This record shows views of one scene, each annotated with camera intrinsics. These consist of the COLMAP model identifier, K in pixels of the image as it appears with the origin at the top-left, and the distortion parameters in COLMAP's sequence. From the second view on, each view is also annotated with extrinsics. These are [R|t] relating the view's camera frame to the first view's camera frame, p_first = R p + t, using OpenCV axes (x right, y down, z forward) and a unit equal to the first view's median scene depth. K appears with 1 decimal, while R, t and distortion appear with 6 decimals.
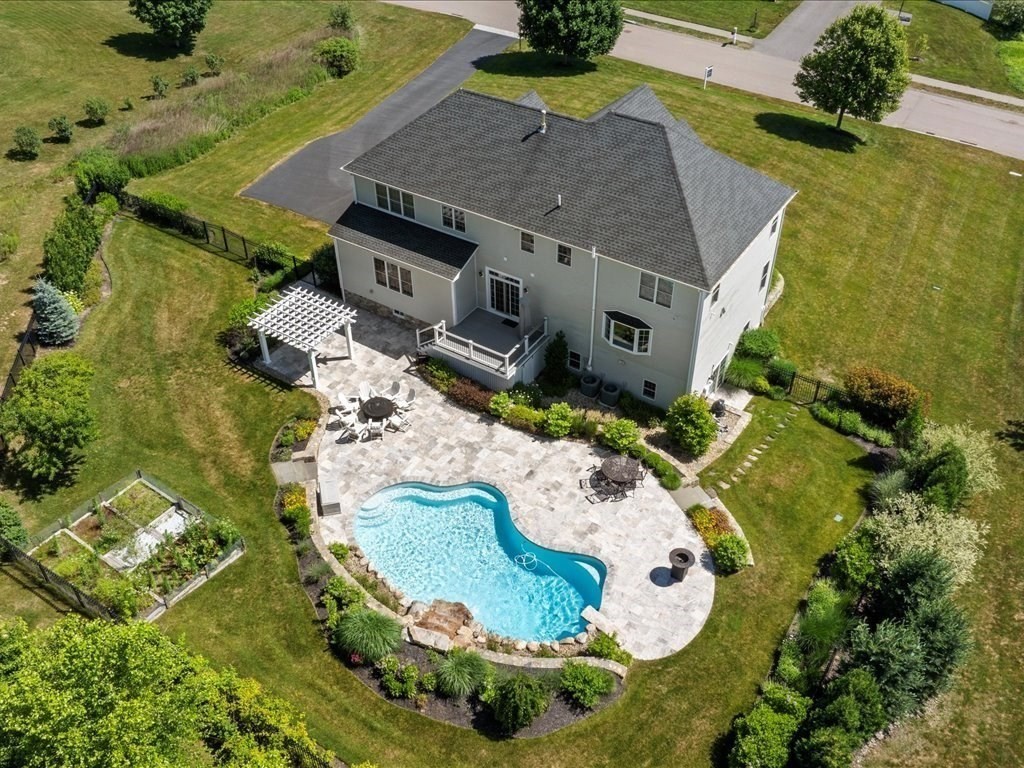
lens RADIAL K [[976.8, 0, 512.0], [0, 976.8, 384.0], [0, 0, 1]] dist [-0.006968, -0.009000]
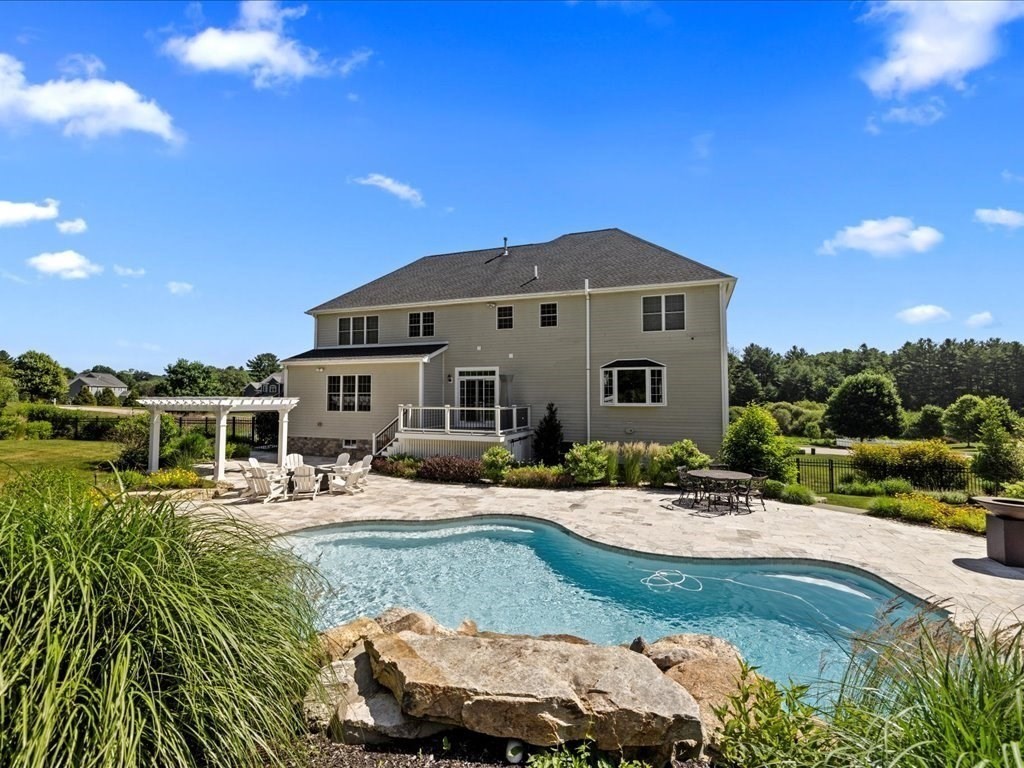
lens RADIAL K [[492.0, 0, 515.0], [0, 492.0, 355.0], [0, 0, 1]] dist [-0.002985, -0.000200]
pose [[0.976723, 0.022097, 0.213362, -0.073025], [0.130215, 0.729355, -0.671629, 0.196391], [-0.170457, 0.683778, 0.709501, 0.660496]]
